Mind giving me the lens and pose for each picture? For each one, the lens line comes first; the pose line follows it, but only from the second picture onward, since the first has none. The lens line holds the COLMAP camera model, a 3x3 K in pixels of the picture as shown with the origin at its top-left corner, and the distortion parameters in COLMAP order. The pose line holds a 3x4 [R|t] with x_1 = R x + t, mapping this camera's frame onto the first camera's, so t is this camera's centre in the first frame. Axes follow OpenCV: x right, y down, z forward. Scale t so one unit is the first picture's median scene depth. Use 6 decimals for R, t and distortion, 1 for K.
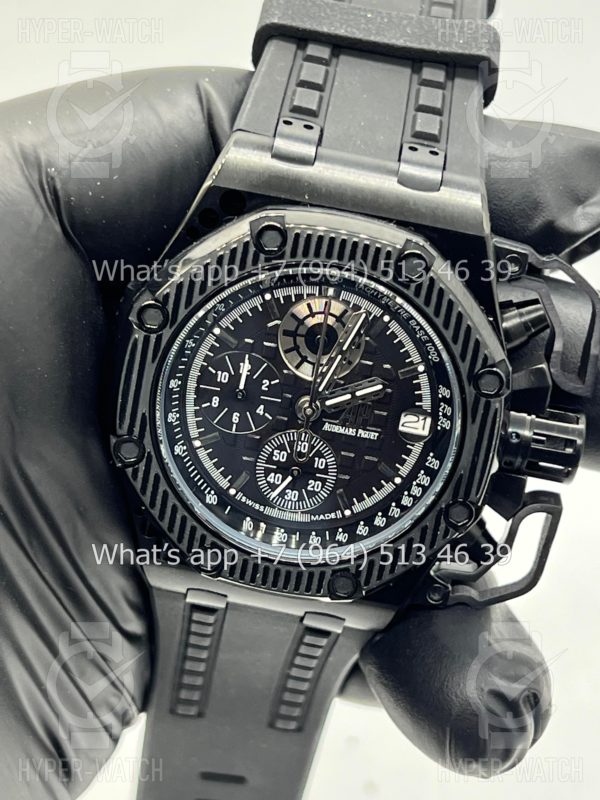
lens RADIAL K [[1898.6, 0, 300.0], [0, 1898.6, 400.0], [0, 0, 1]] dist [0.281268, -1.067714]
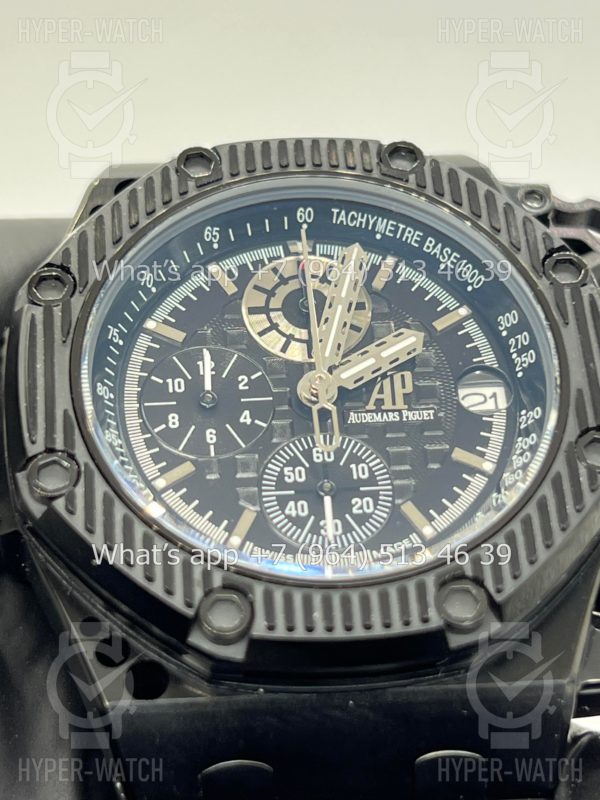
lens RADIAL K [[1898.6, 0, 300.0], [0, 1898.6, 400.0], [0, 0, 1]] dist [0.281268, -1.067714]
pose [[0.960760, -0.184878, 0.206783, -0.133892], [0.277311, 0.656728, -0.701290, 0.452693], [-0.006147, 0.731115, 0.682227, 0.563041]]
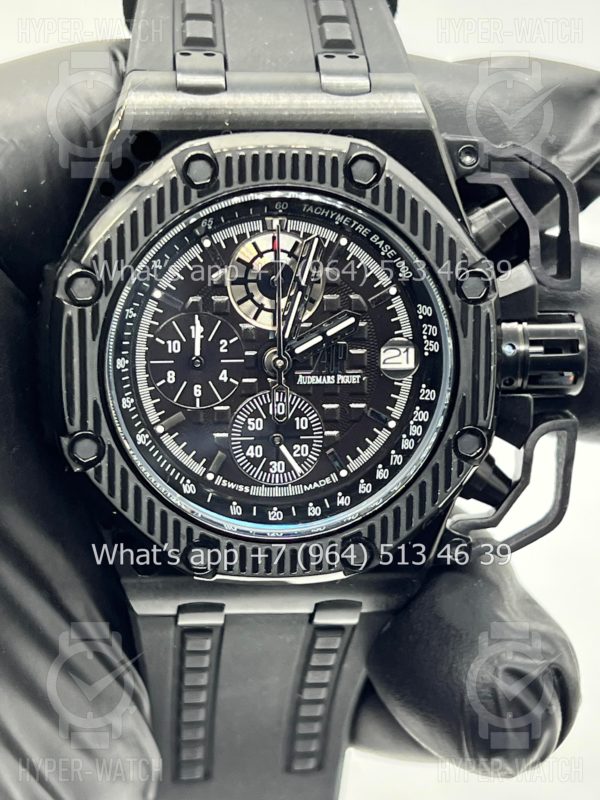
lens RADIAL K [[1877.1, 0, 296.2], [0, 1877.1, 428.4], [0, 0, 1]] dist [0.253265, -0.521030]
pose [[0.974811, -0.203189, 0.091970, -0.072763], [0.210378, 0.974611, -0.076641, 0.102276], [-0.074062, 0.094058, 0.992808, 0.141323]]
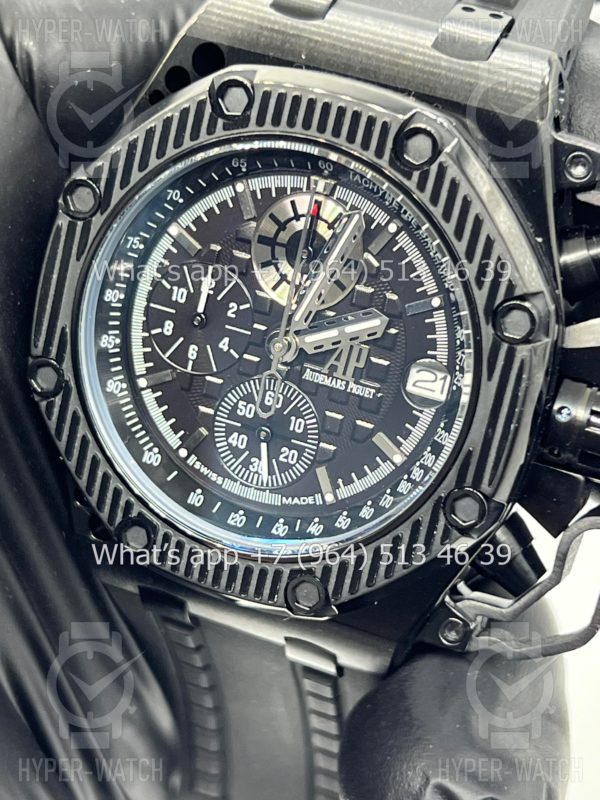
lens RADIAL K [[1898.6, 0, 300.0], [0, 1898.6, 400.0], [0, 0, 1]] dist [0.281268, -1.067714]
pose [[0.957732, 0.091714, -0.272649, 0.212607], [-0.119586, 0.988969, -0.087398, 0.088517], [0.261626, 0.116309, 0.958136, 0.298118]]
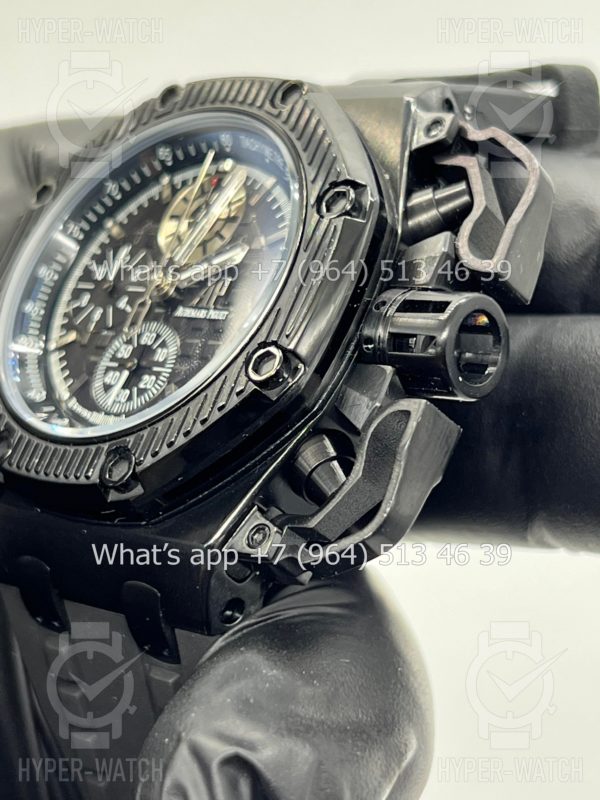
lens RADIAL K [[1898.6, 0, 300.0], [0, 1898.6, 400.0], [0, 0, 1]] dist [0.281268, -1.067714]
pose [[0.813266, -0.065391, -0.578207, 0.510993], [-0.360914, 0.722758, -0.589375, 0.489937], [0.456443, 0.688001, 0.564193, 0.603581]]
